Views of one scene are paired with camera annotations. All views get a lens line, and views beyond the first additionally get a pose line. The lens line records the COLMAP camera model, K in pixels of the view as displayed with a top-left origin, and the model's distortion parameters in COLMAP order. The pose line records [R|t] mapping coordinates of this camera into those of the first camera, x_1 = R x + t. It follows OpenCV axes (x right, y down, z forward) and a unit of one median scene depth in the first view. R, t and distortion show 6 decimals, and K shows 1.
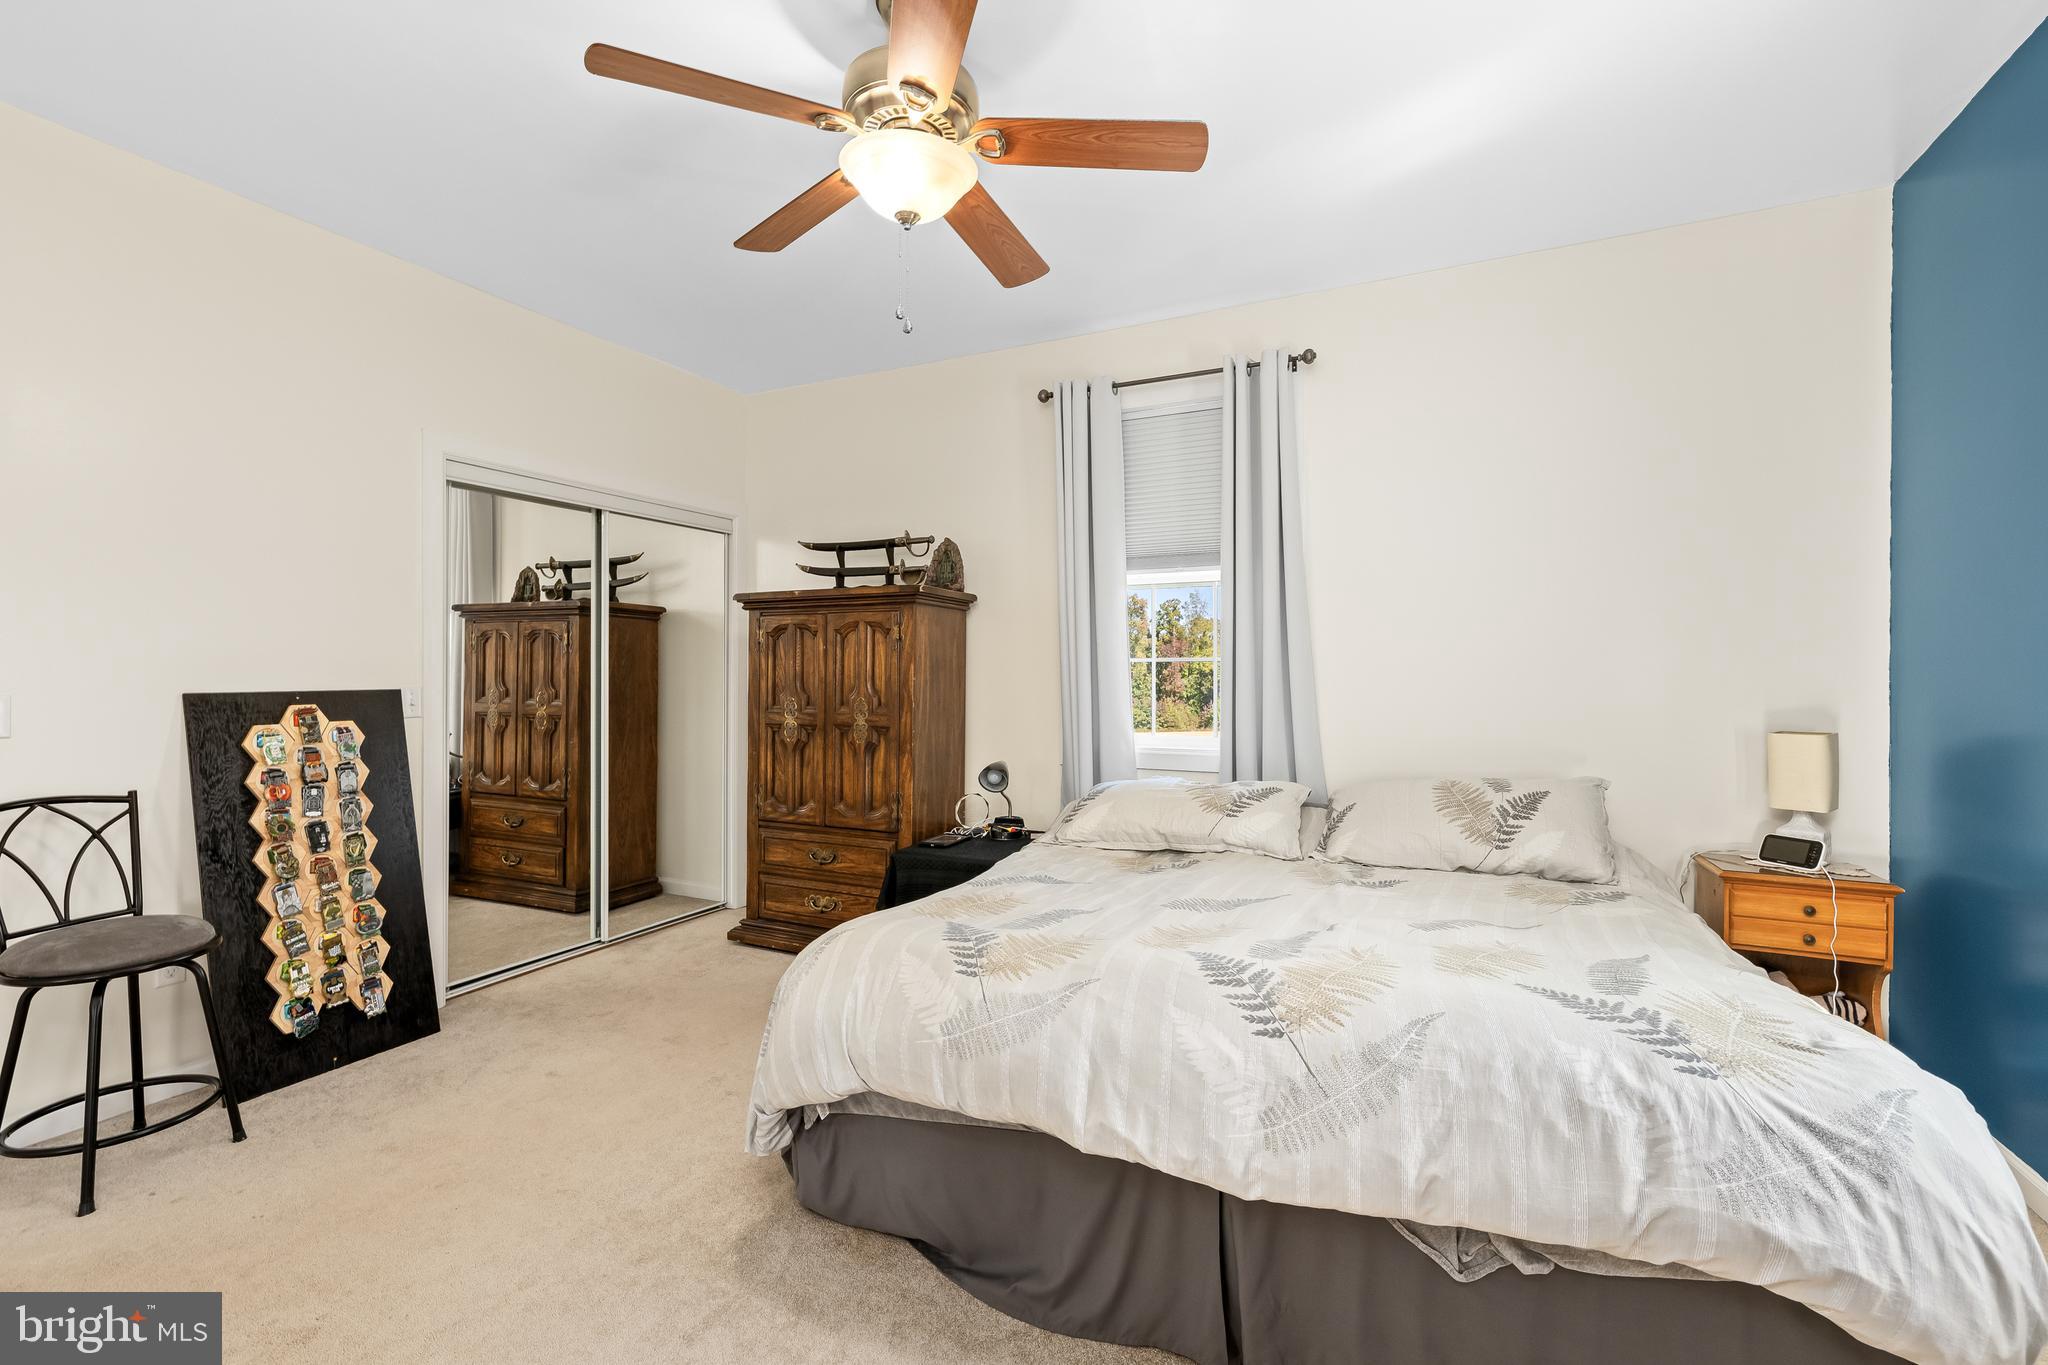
lens RADIAL K [[880.6, 0, 1029.6], [0, 880.6, 678.6], [0, 0, 1]] dist [-0.001602, -0.000124]
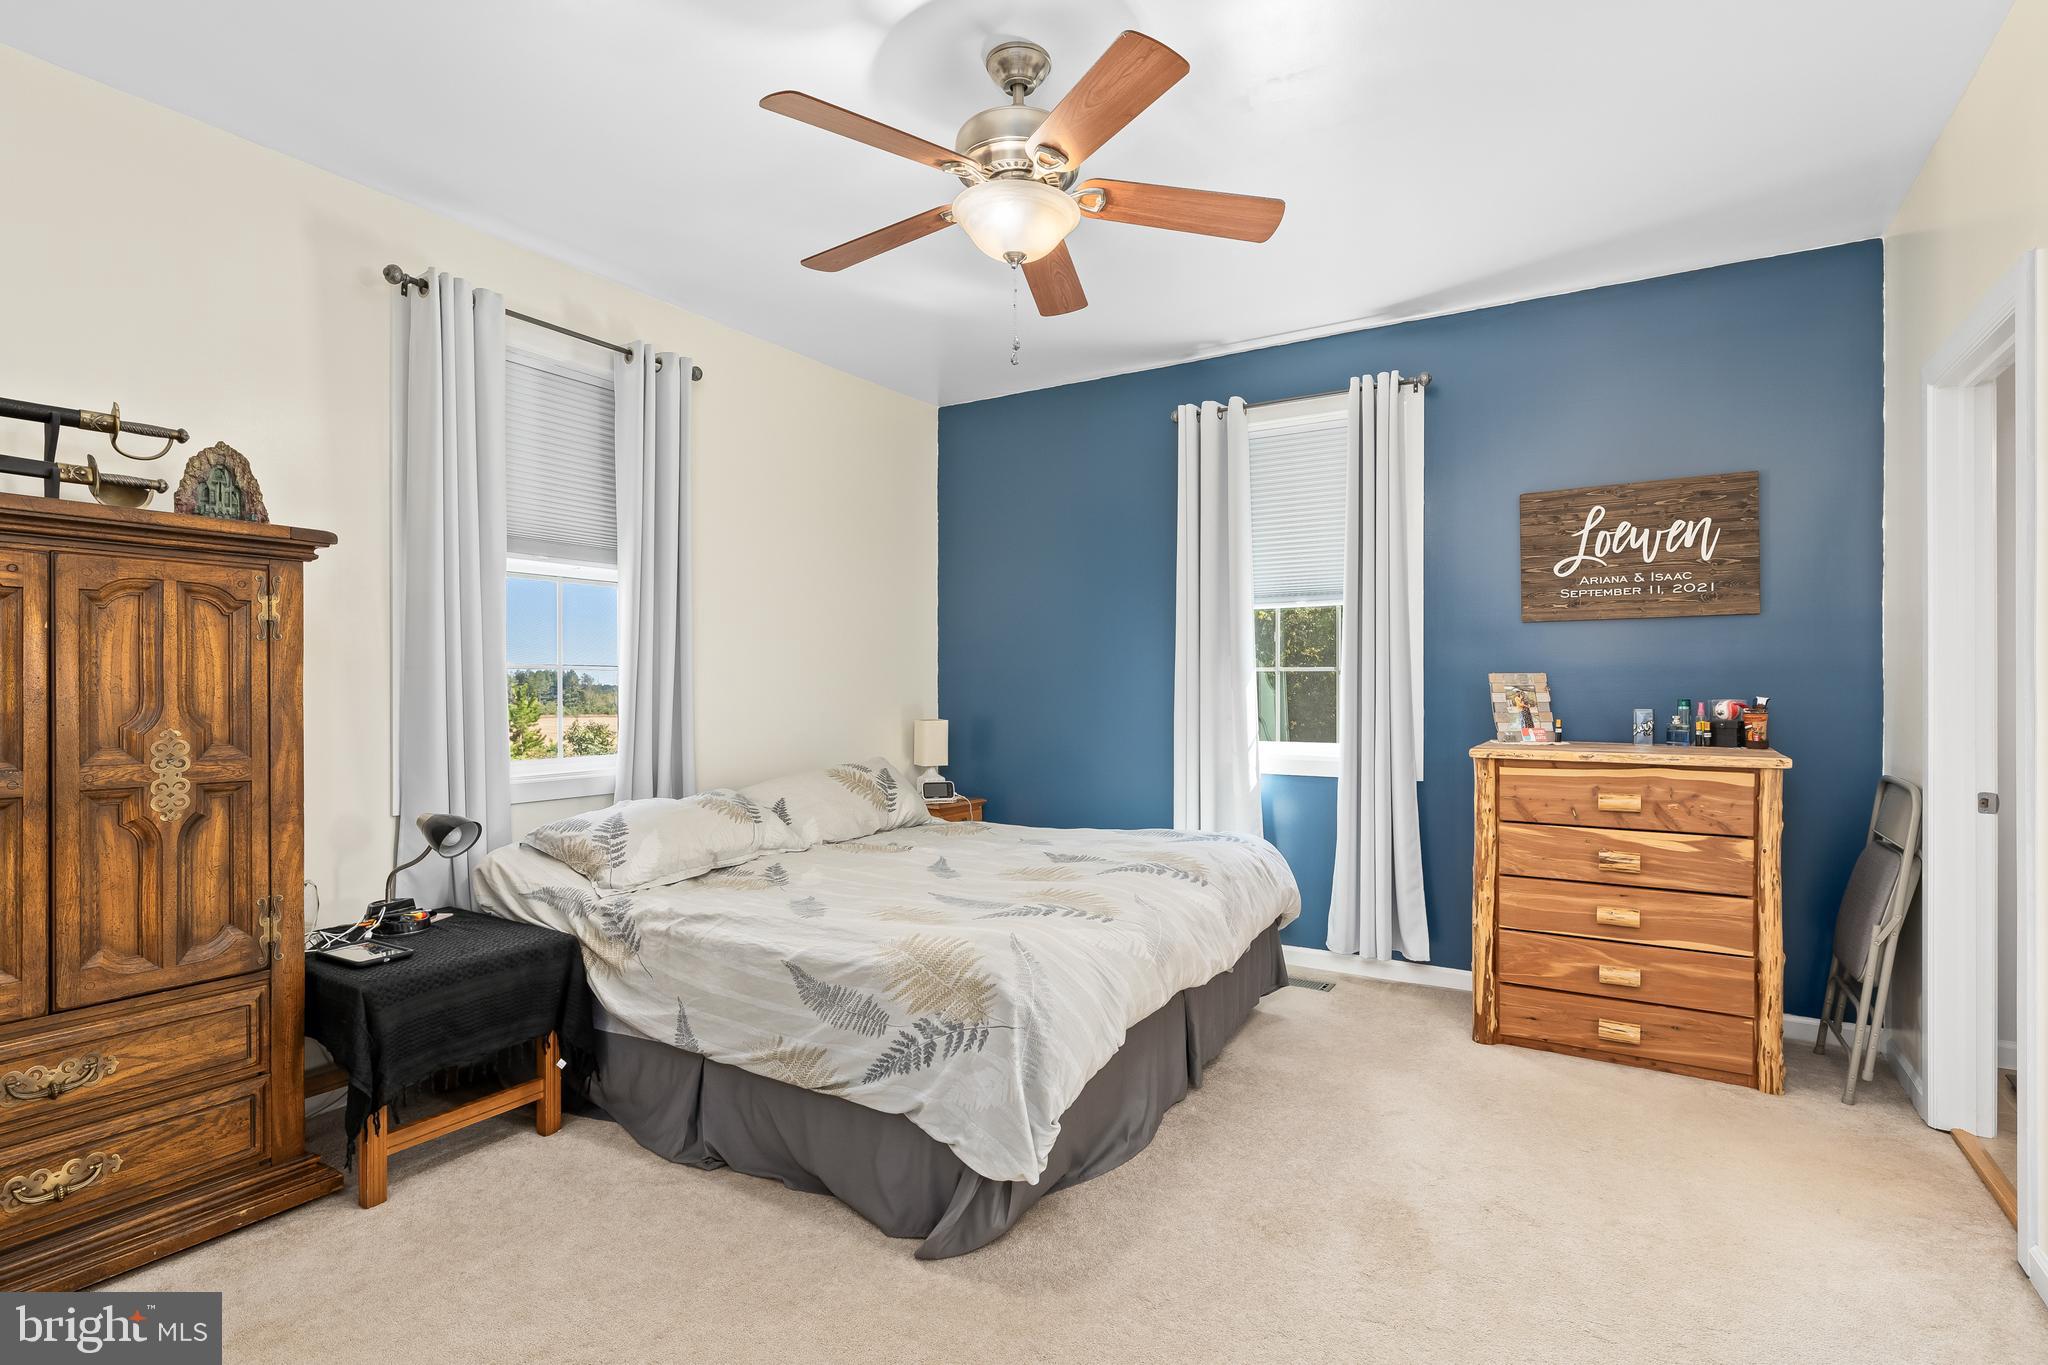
lens RADIAL K [[992.3, 0, 1026.5], [0, 992.3, 674.1], [0, 0, 1]] dist [-0.003531, 0.001214]
pose [[0.110715, 0.005784, 0.993835, -0.717600], [-0.003988, 0.999978, -0.005375, -0.010076], [-0.993844, -0.003368, 0.110736, 0.449761]]
